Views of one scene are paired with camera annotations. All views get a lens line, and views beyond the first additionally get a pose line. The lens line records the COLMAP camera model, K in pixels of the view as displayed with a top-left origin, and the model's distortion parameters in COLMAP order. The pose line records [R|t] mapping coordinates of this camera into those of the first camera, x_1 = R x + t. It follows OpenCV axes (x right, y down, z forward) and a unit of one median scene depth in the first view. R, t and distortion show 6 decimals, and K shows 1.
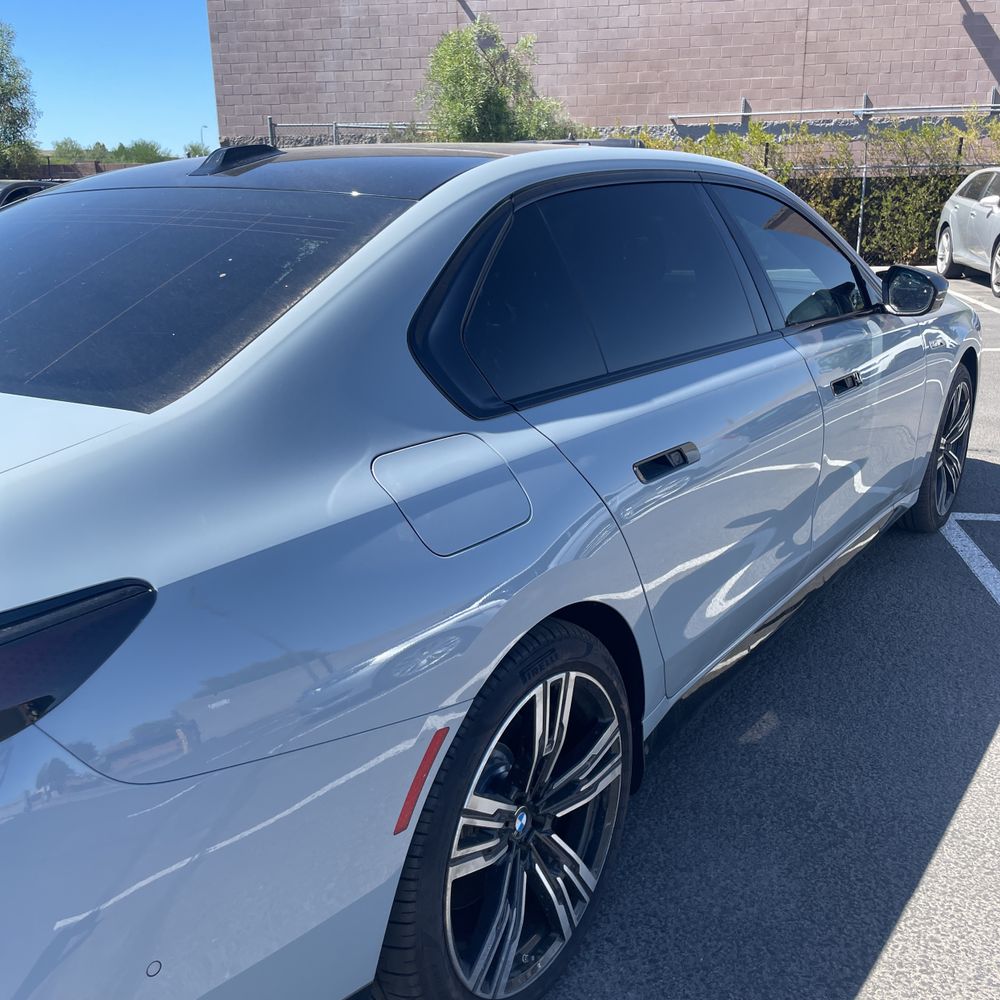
lens RADIAL K [[1012.3, 0, 500.0], [0, 1012.3, 500.0], [0, 0, 1]] dist [0.110263, -0.182945]
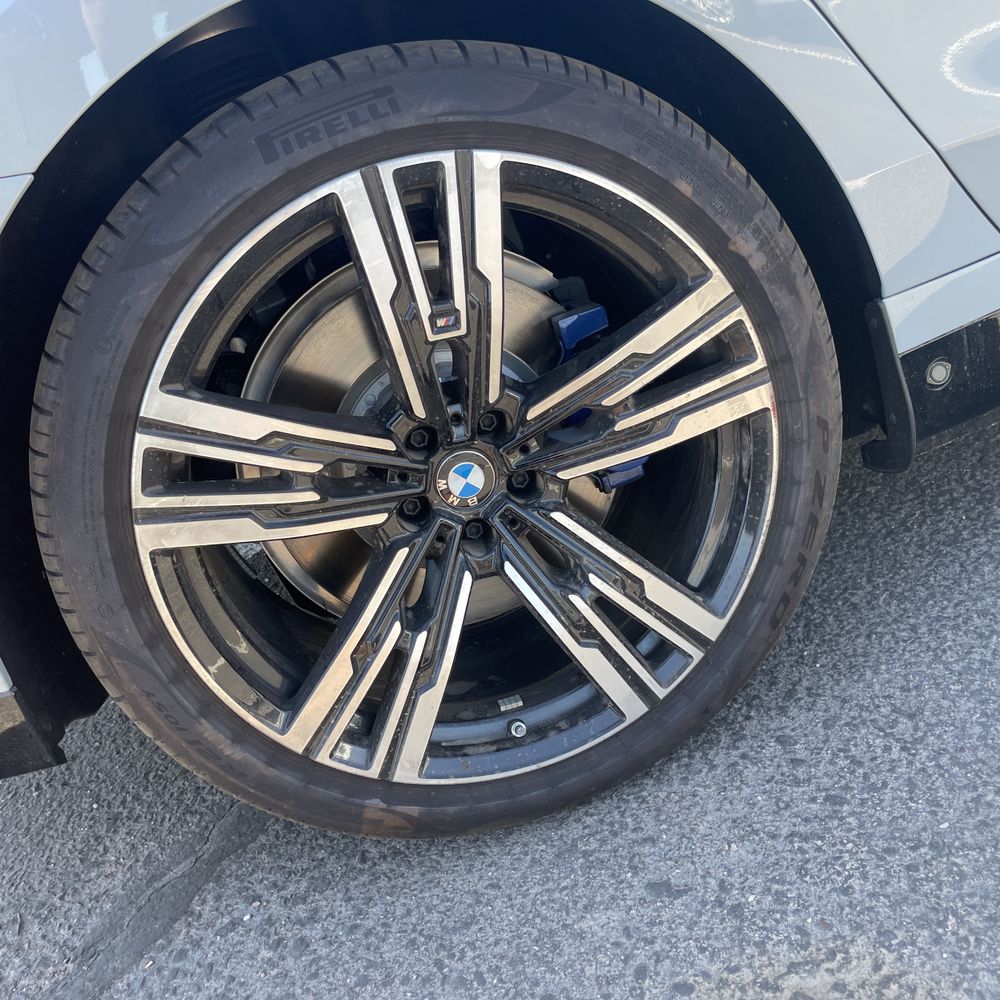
lens RADIAL K [[1012.1, 0, 500.0], [0, 1012.1, 500.0], [0, 0, 1]] dist [0.088486, -0.129211]
pose [[0.713105, 0.041910, -0.699803, 0.370258], [0.122616, 0.975369, 0.183360, 0.224993], [0.690251, -0.216562, 0.690402, 0.635311]]
